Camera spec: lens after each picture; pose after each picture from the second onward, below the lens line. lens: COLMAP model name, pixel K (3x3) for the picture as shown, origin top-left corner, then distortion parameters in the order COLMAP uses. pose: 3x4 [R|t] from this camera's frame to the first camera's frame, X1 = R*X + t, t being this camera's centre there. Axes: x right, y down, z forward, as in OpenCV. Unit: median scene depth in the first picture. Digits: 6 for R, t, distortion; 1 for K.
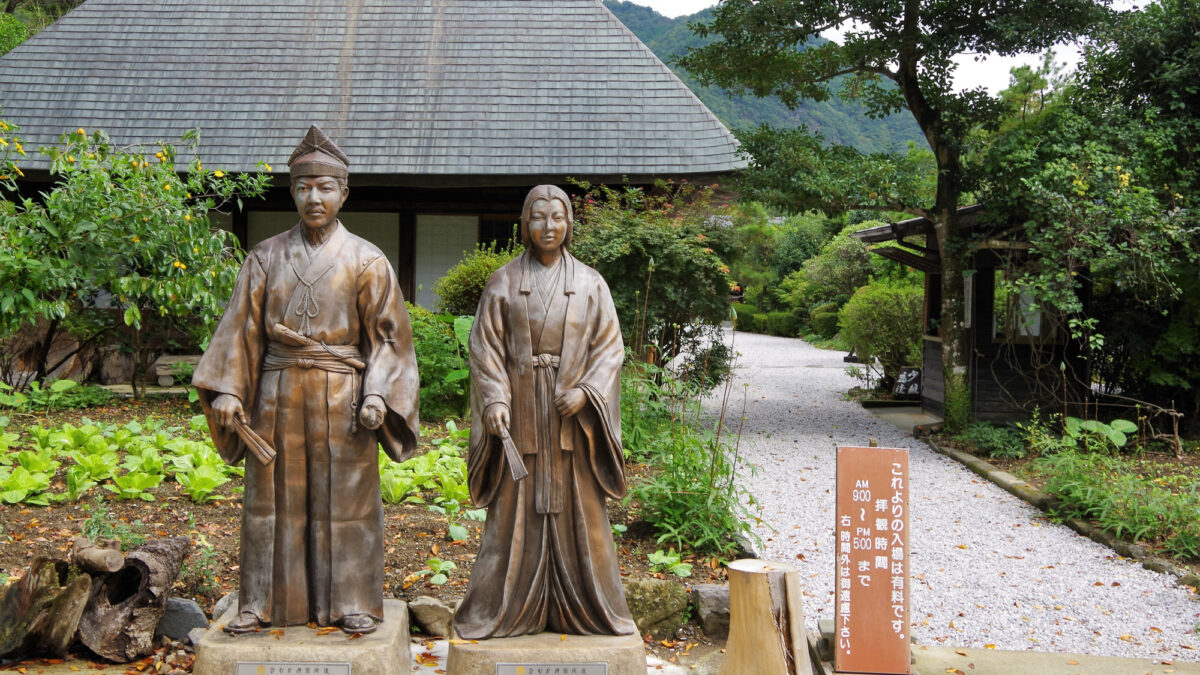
lens RADIAL K [[1160.7, 0, 598.9], [0, 1160.7, 331.0], [0, 0, 1]] dist [-0.009389, 0.000000]
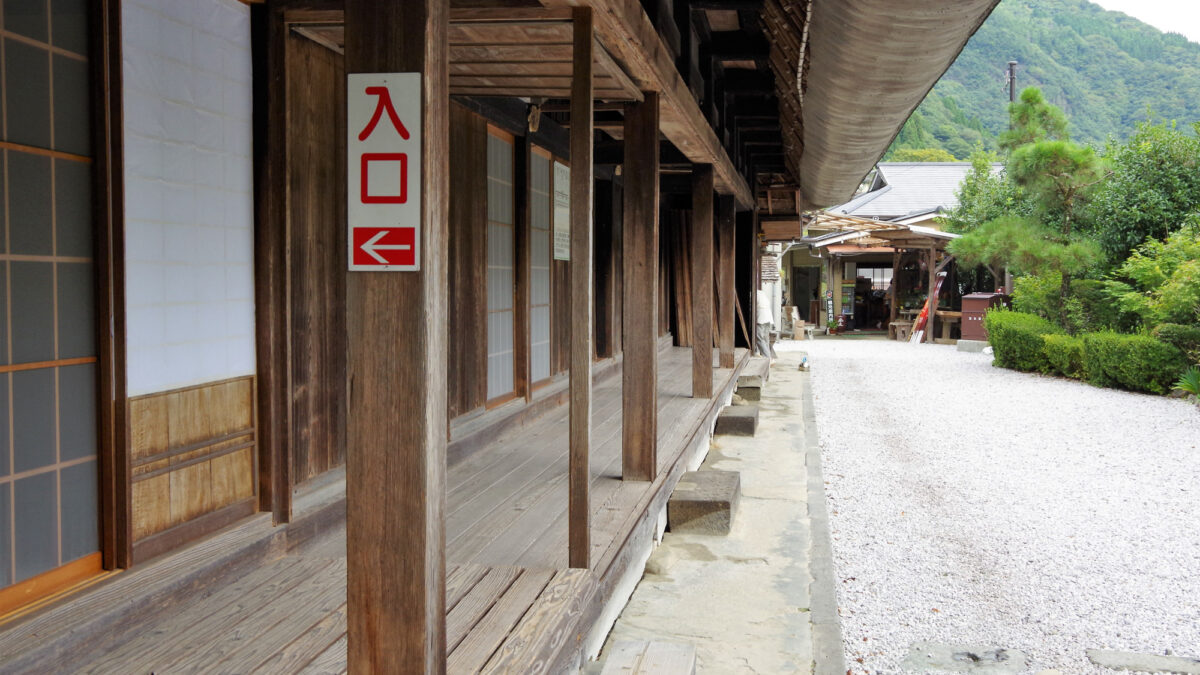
lens RADIAL K [[1254.4, 0, 600.9], [0, 1254.4, 335.9], [0, 0, 1]] dist [-0.002976, 0.000000]
pose [[0.990647, -0.003783, -0.136401, 0.006956], [0.005077, 0.999945, 0.009134, -0.005278], [0.136359, -0.009741, 0.990612, 0.128547]]
